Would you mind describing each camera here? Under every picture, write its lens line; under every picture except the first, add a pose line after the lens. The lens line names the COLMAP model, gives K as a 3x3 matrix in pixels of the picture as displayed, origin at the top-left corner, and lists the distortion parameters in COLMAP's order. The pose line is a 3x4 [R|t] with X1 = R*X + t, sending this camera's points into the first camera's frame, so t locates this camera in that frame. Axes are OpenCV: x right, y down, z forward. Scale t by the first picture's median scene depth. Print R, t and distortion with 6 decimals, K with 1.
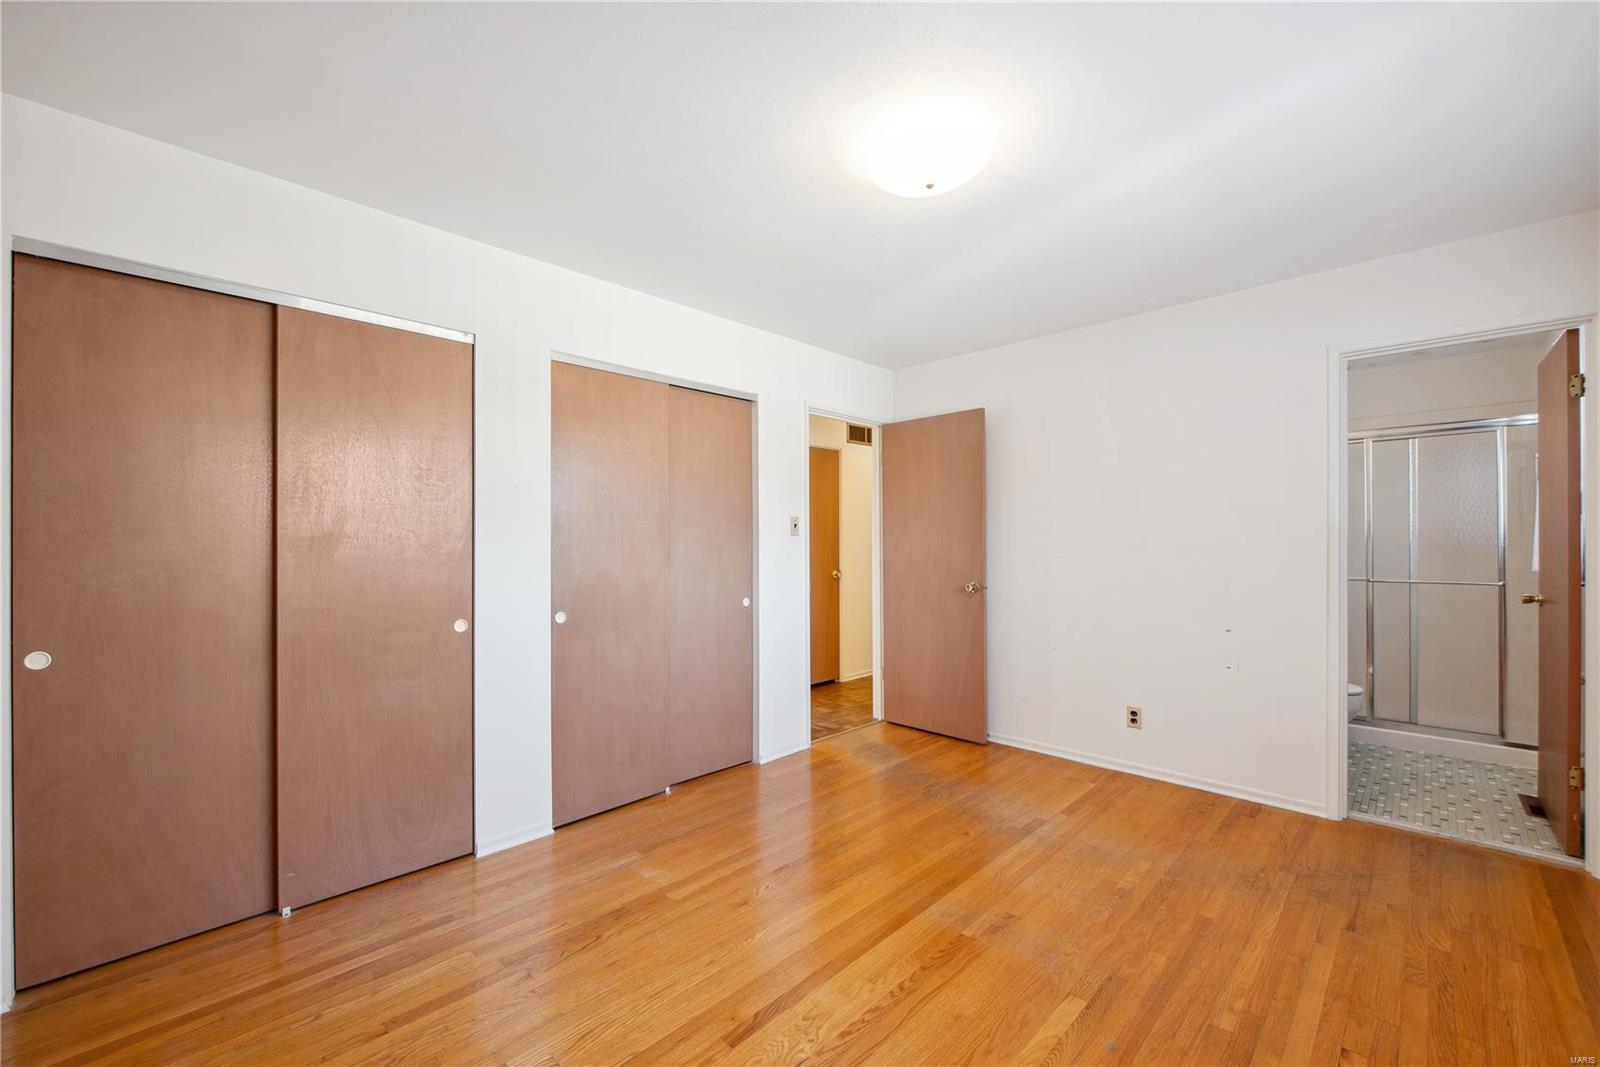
lens RADIAL K [[639.9, 0, 802.9], [0, 639.9, 540.6], [0, 0, 1]] dist [0.000005, 0.000260]
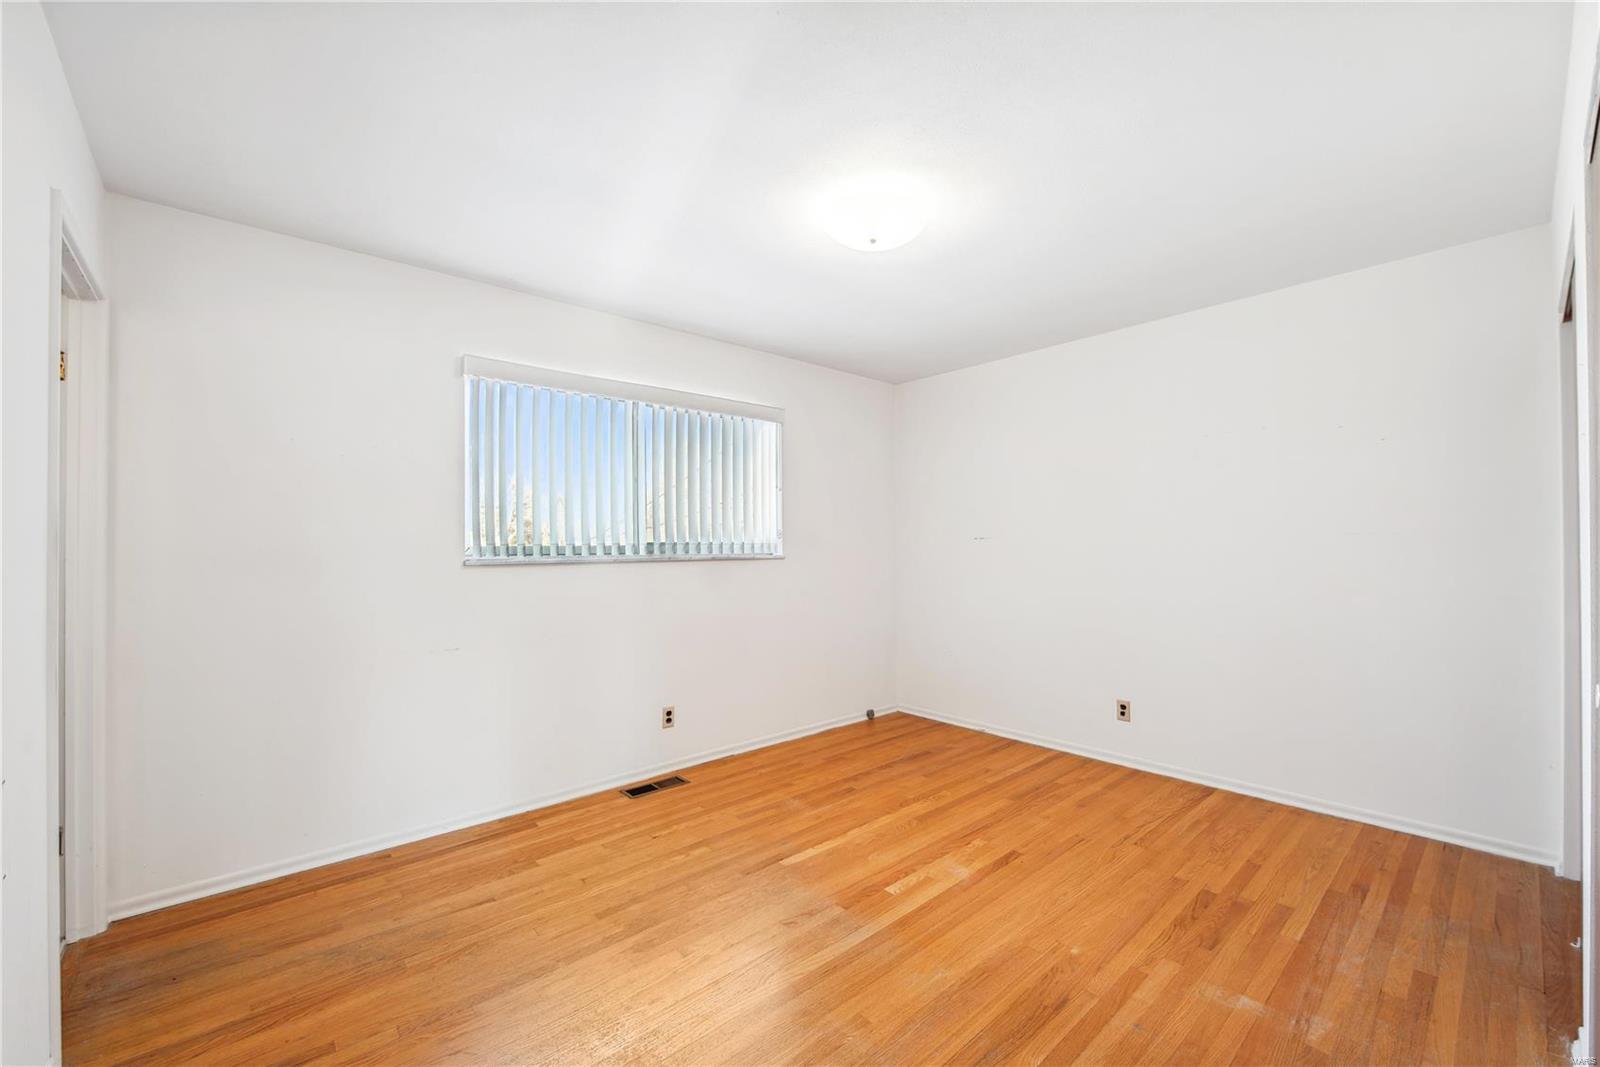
lens RADIAL K [[639.9, 0, 802.9], [0, 639.9, 540.6], [0, 0, 1]] dist [0.000005, 0.000260]
pose [[-0.997796, 0.007223, 0.065961, 0.242700], [0.006863, 0.999960, -0.005681, -0.002442], [-0.066000, -0.005216, -0.997806, 2.080906]]
